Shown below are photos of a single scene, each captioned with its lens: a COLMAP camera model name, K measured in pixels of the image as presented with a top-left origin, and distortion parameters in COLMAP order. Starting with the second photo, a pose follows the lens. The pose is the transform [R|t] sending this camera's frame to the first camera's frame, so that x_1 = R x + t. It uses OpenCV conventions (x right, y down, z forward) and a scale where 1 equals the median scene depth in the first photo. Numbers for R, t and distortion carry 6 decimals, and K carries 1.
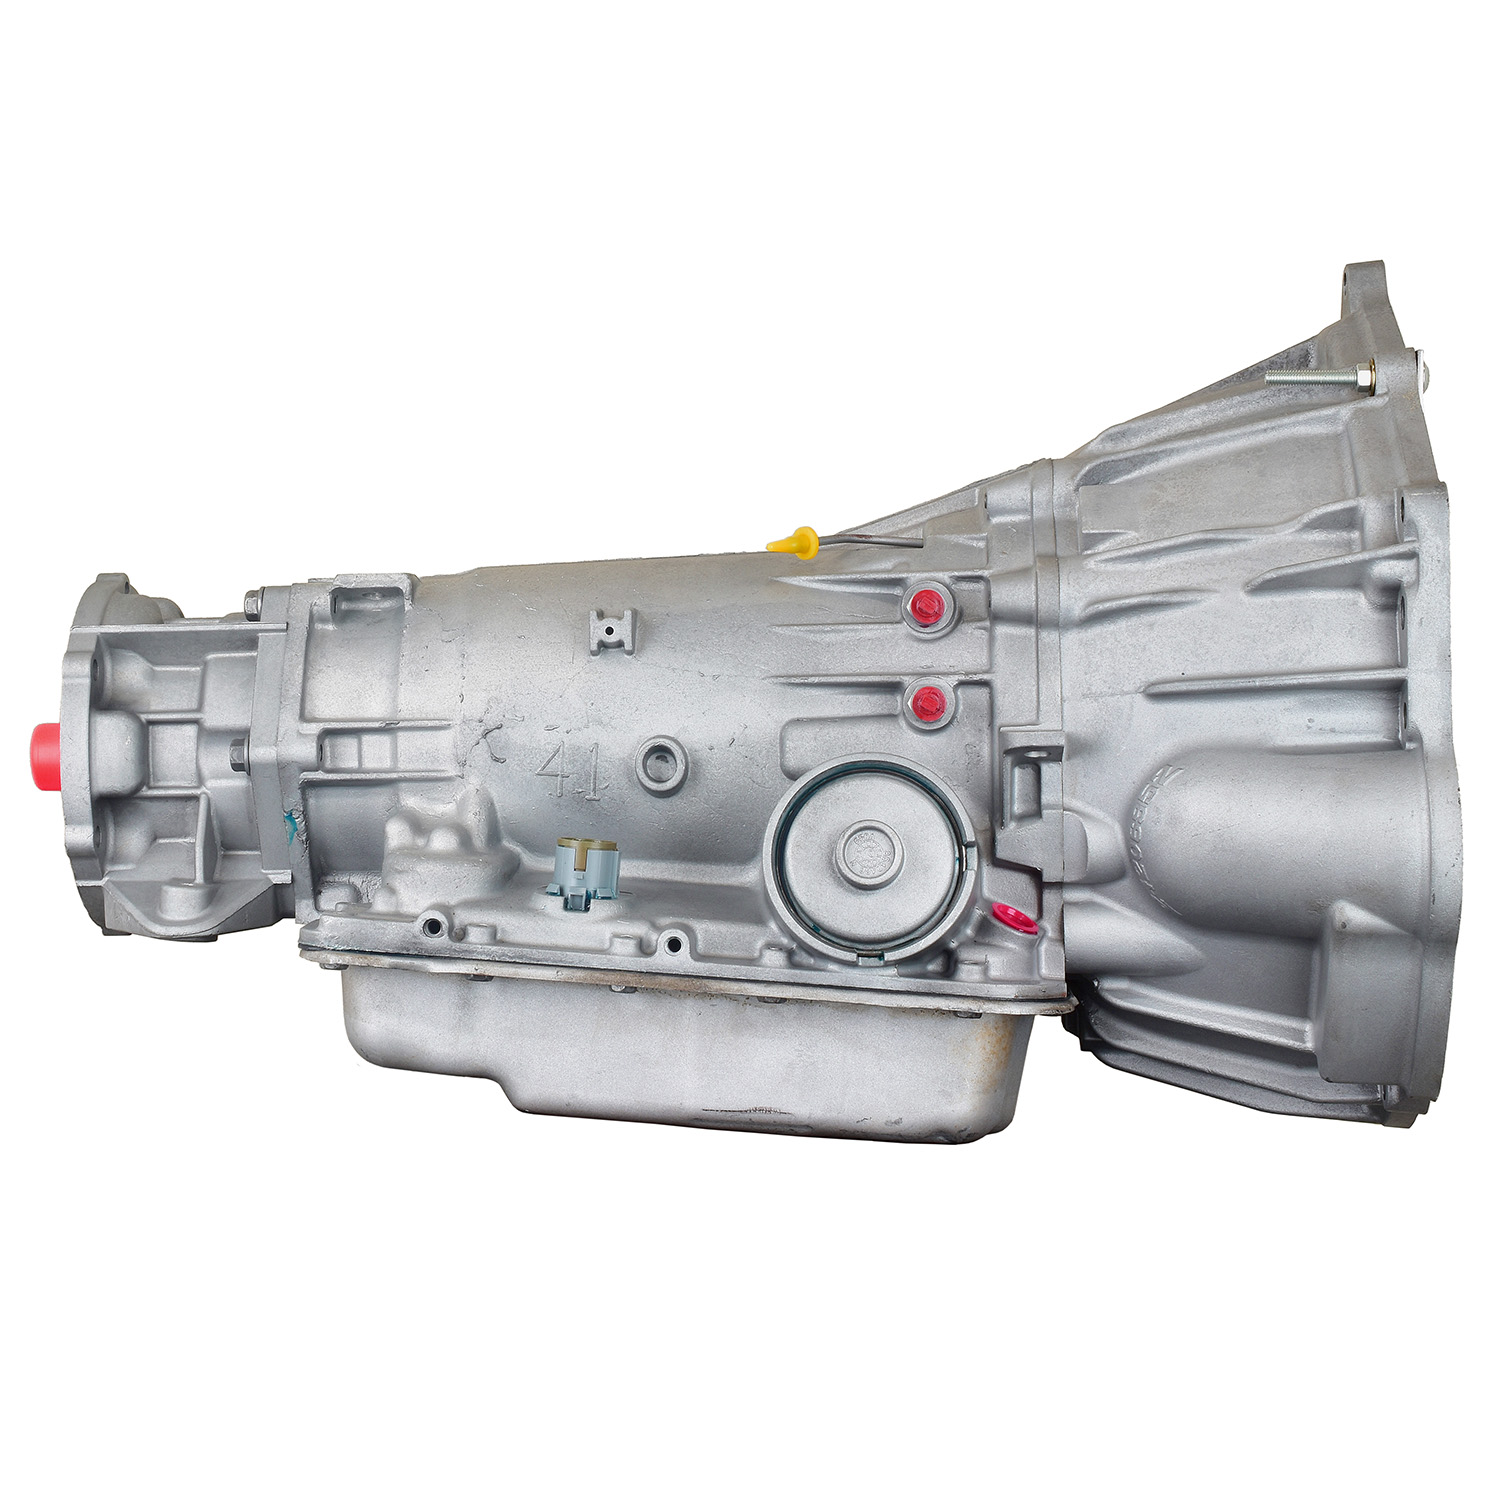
lens RADIAL K [[3270.9, 0, 750.0], [0, 3270.9, 750.0], [0, 0, 1]] dist [-0.001837, -0.039583]
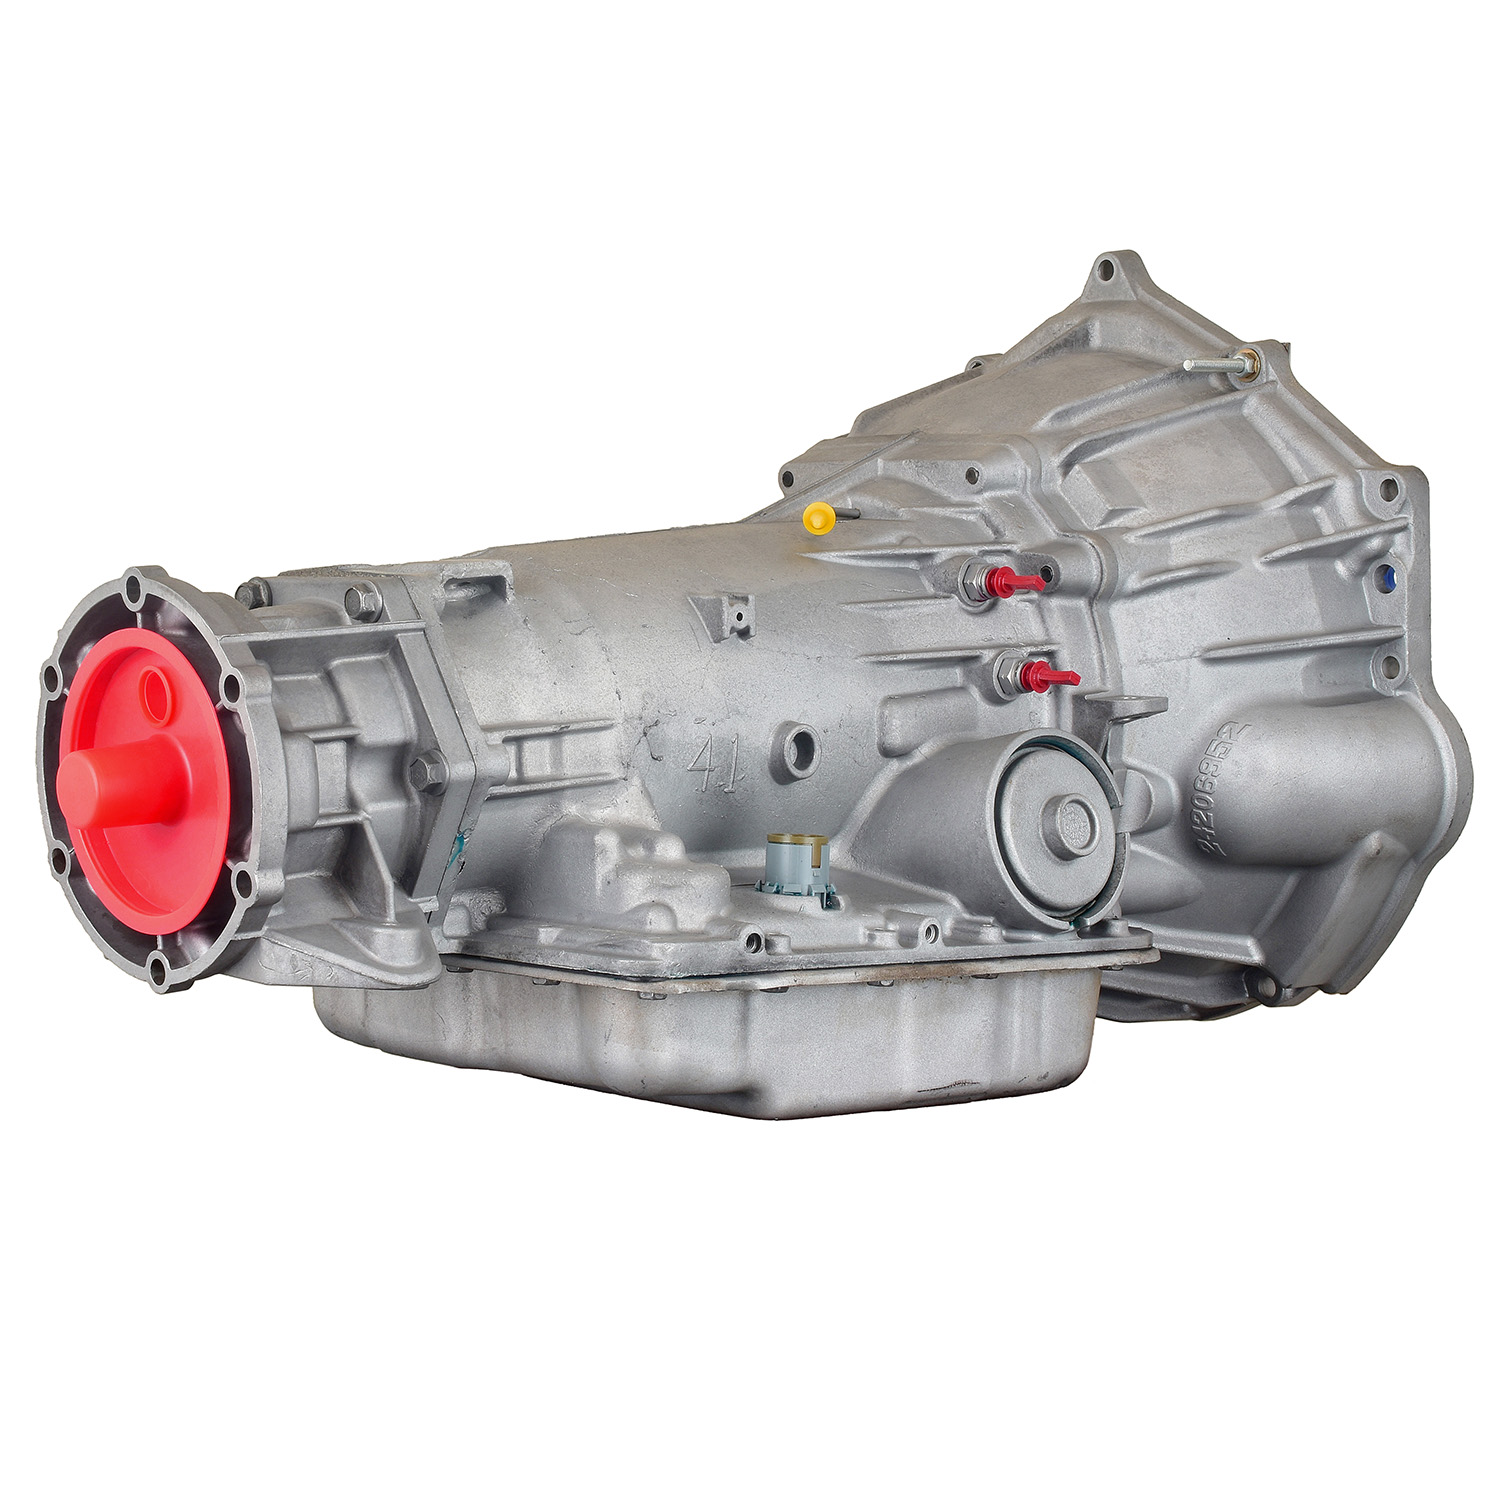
lens RADIAL K [[3270.9, 0, 750.0], [0, 3270.9, 750.0], [0, 0, 1]] dist [-0.001837, -0.039583]
pose [[0.708669, -0.071163, 0.701943, -0.727130], [0.032108, 0.997122, 0.068673, -0.063870], [-0.704810, -0.026129, 0.708915, 0.313377]]
